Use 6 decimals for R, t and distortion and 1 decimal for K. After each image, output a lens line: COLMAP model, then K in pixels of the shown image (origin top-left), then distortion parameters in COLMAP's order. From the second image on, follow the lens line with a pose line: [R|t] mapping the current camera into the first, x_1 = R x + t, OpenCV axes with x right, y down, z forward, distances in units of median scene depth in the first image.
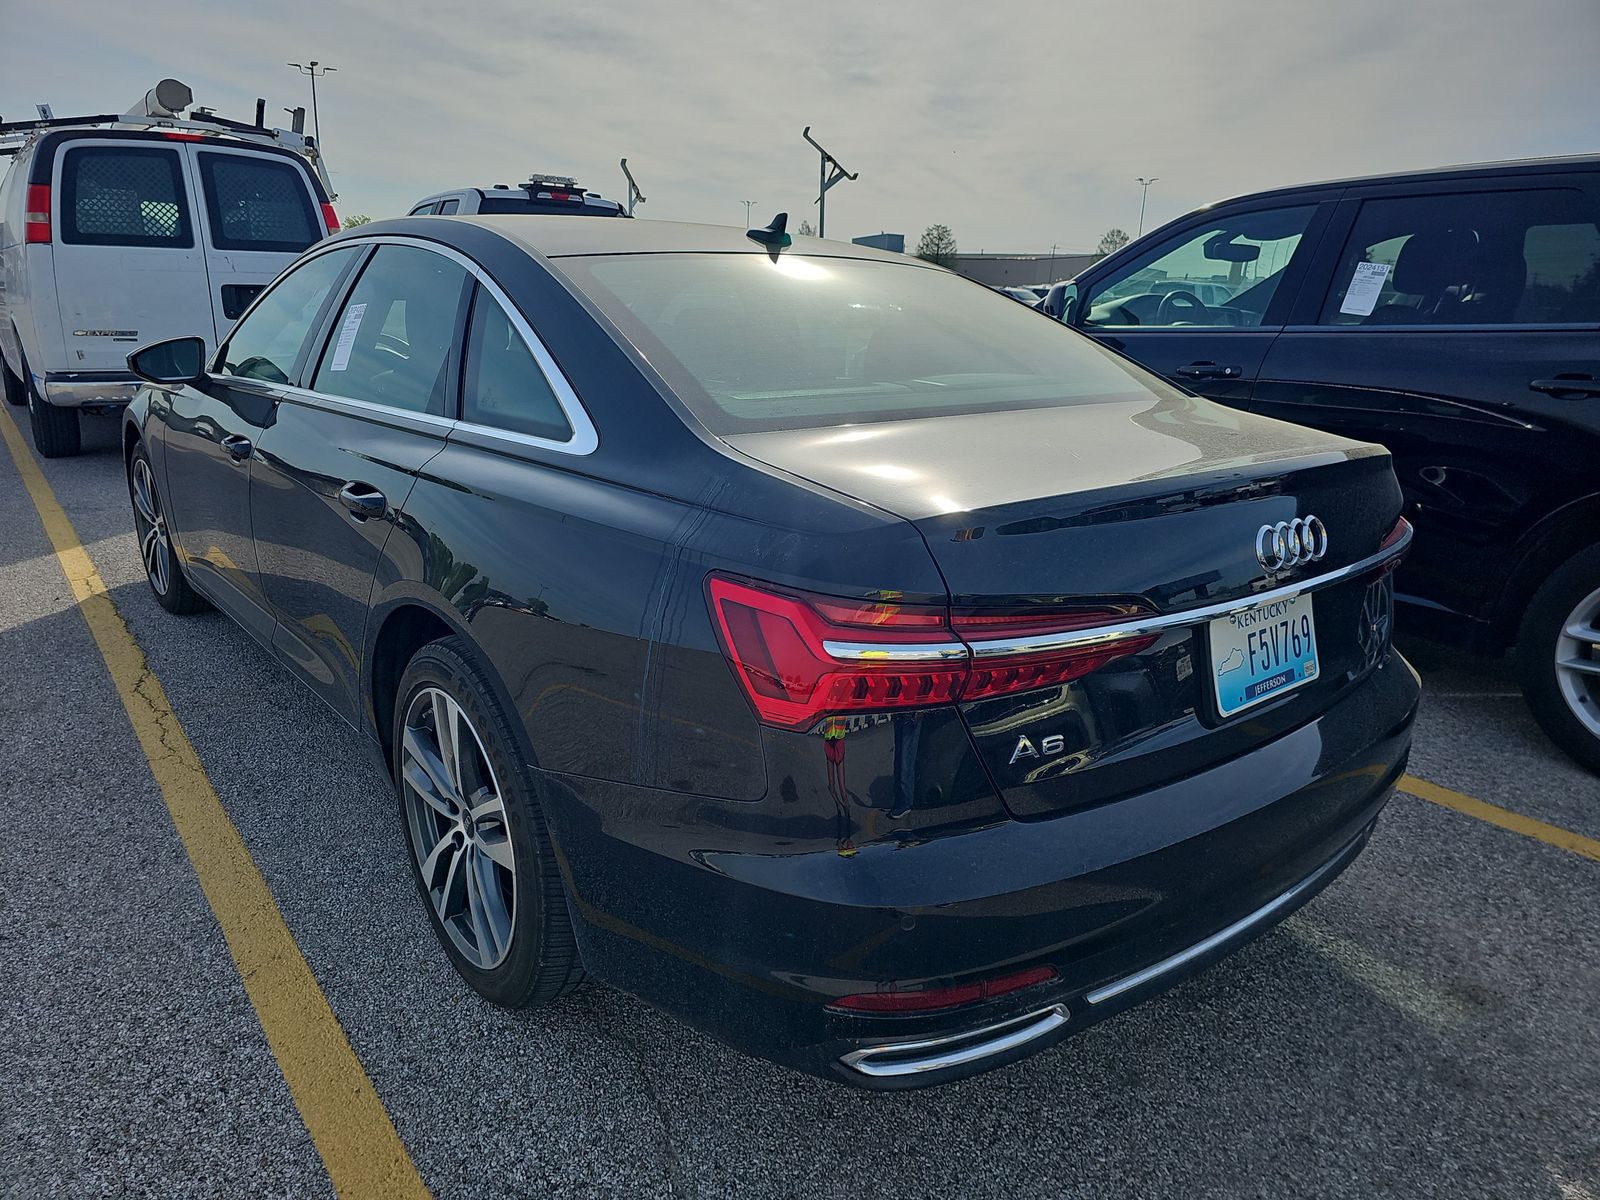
lens RADIAL K [[1094.8, 0, 791.8], [0, 1094.8, 555.5], [0, 0, 1]] dist [0.045797, -0.061824]
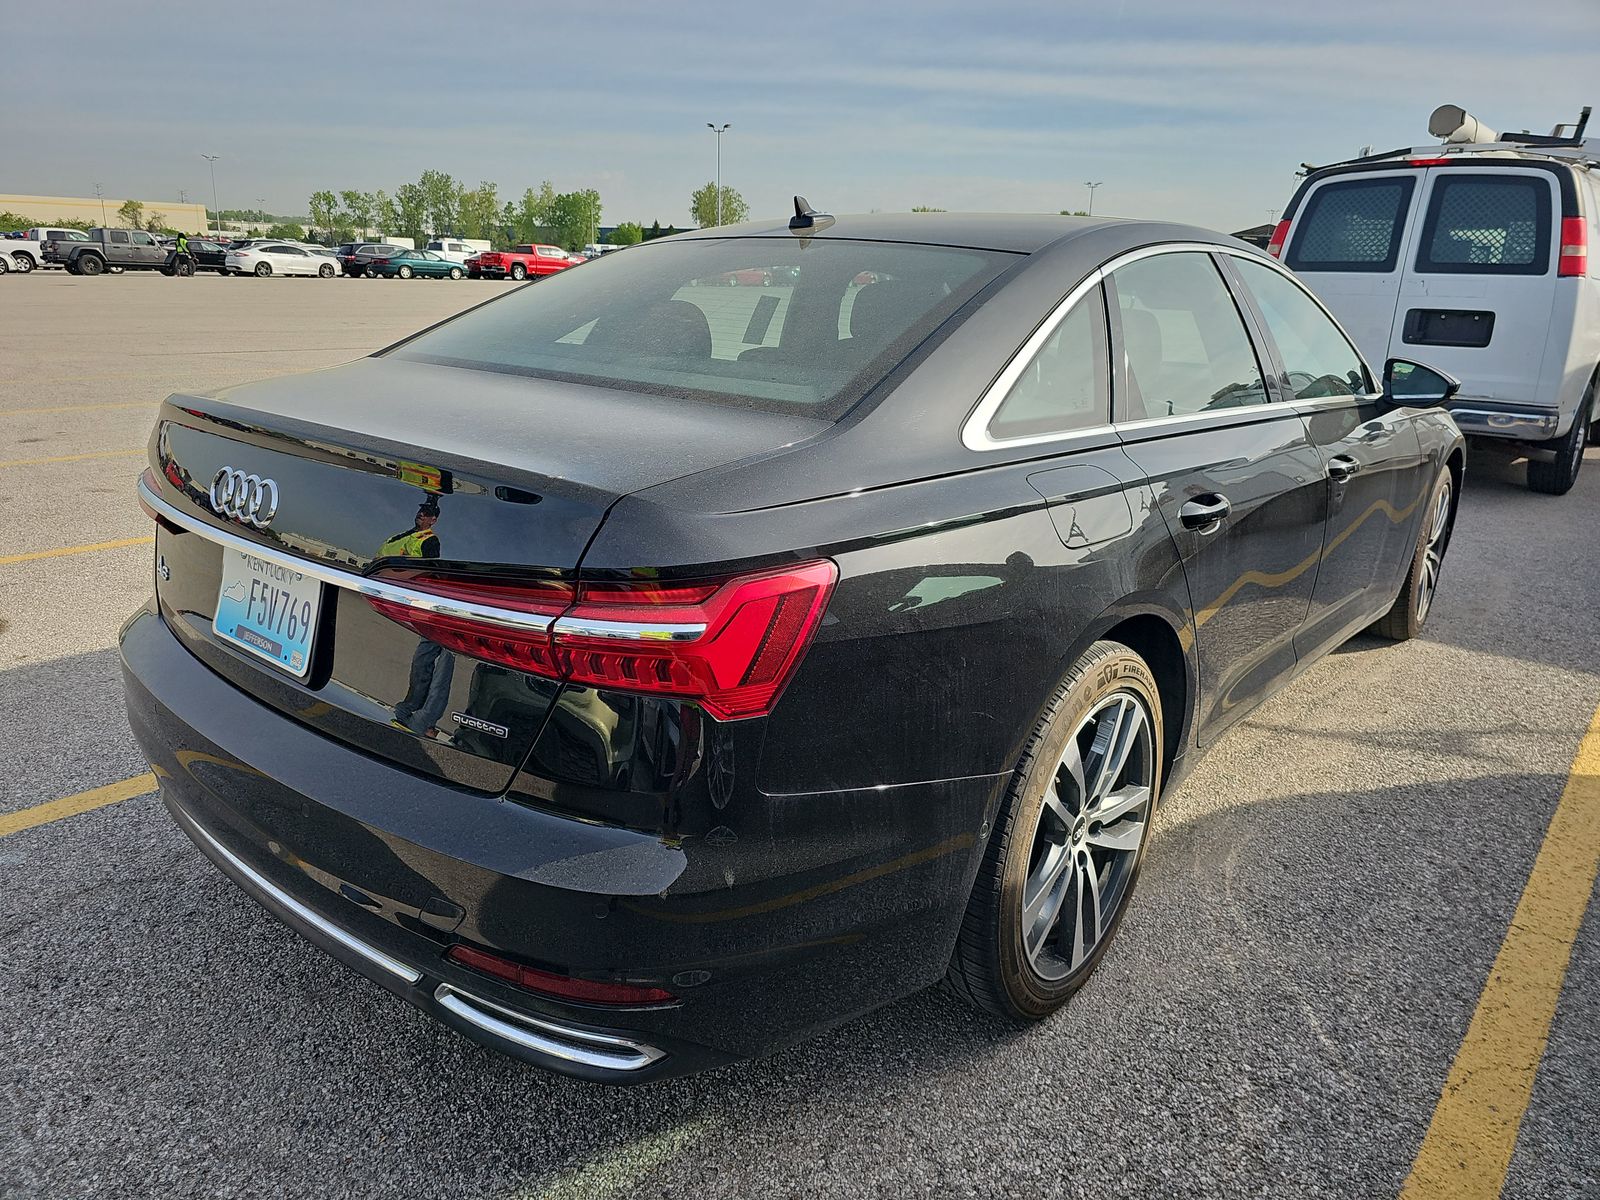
lens RADIAL K [[1083.5, 0, 800.6], [0, 1083.5, 538.4], [0, 0, 1]] dist [0.052402, -0.060728]
pose [[0.180699, 0.209730, -0.960917, 0.344858], [-0.261292, 0.952128, 0.158676, -0.059920], [0.948195, 0.222407, 0.226849, 0.292587]]
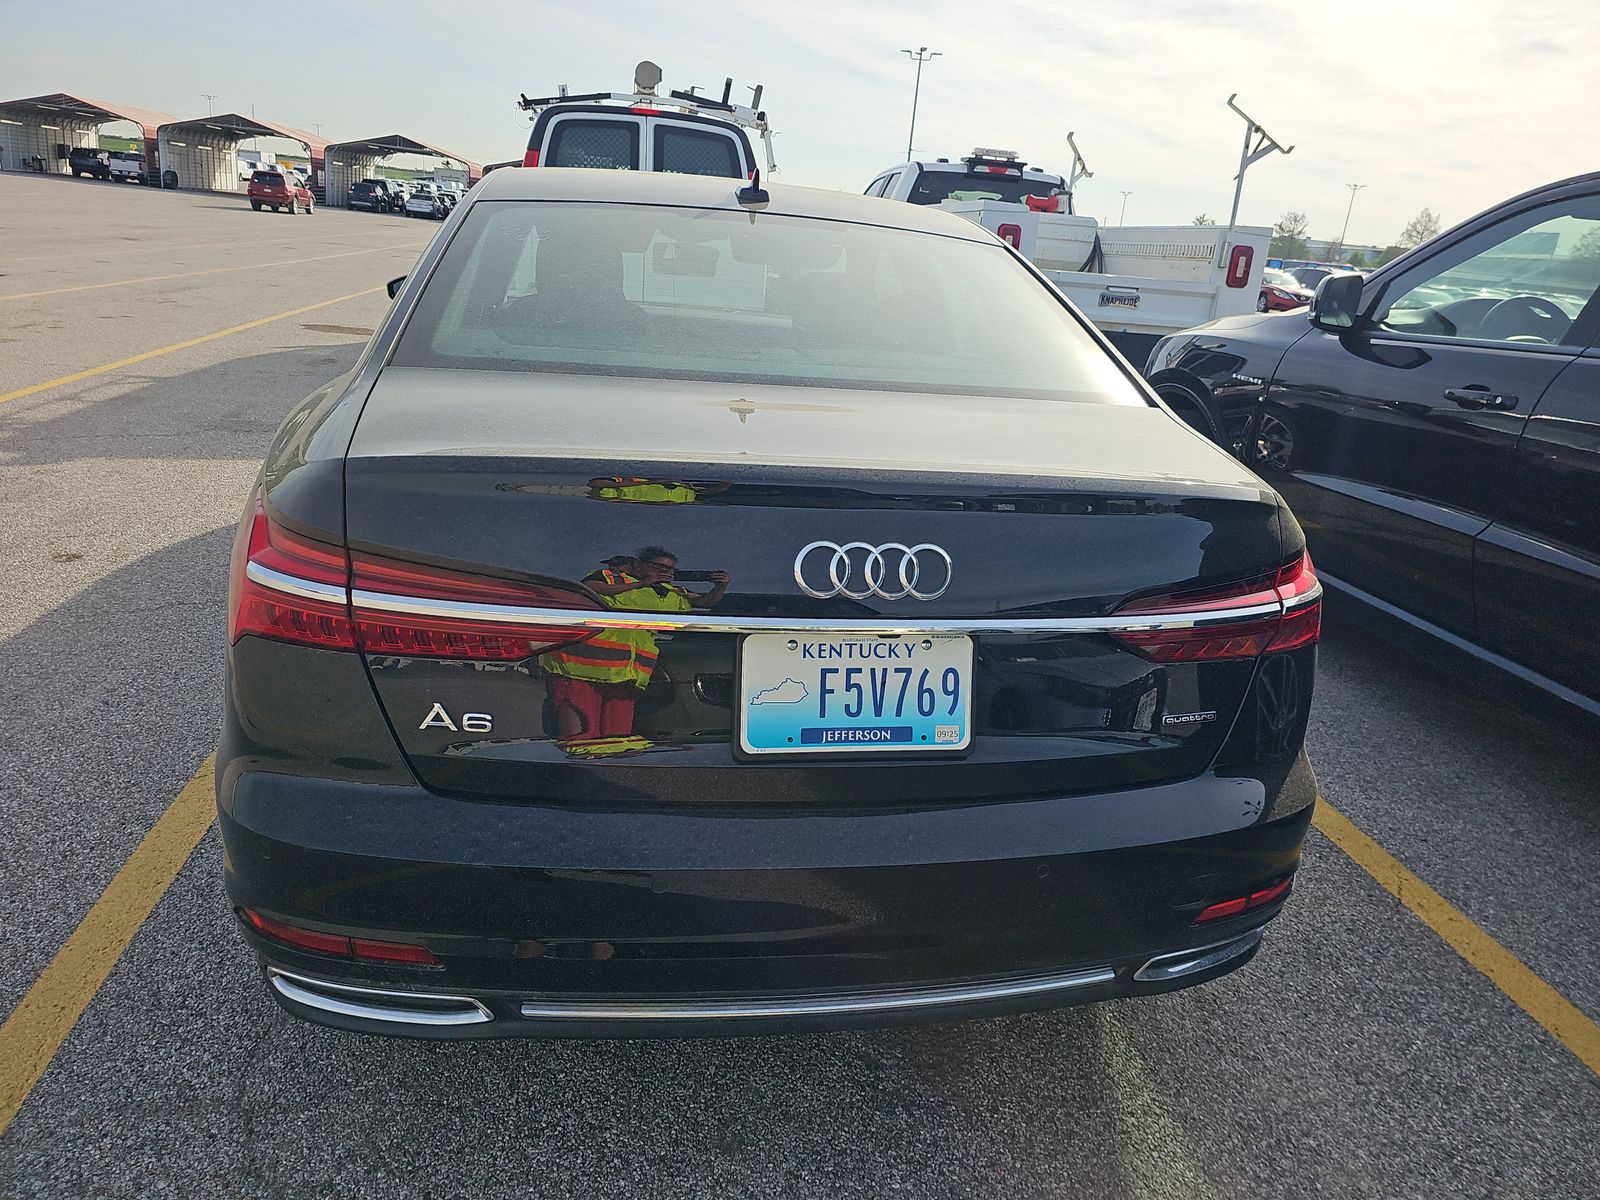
lens RADIAL K [[1083.5, 0, 800.6], [0, 1083.5, 538.4], [0, 0, 1]] dist [0.052402, -0.060728]
pose [[0.877496, 0.168501, -0.449008, 0.177809], [-0.166088, 0.985080, 0.045088, -0.014228], [0.449906, 0.035010, 0.892390, 0.059672]]
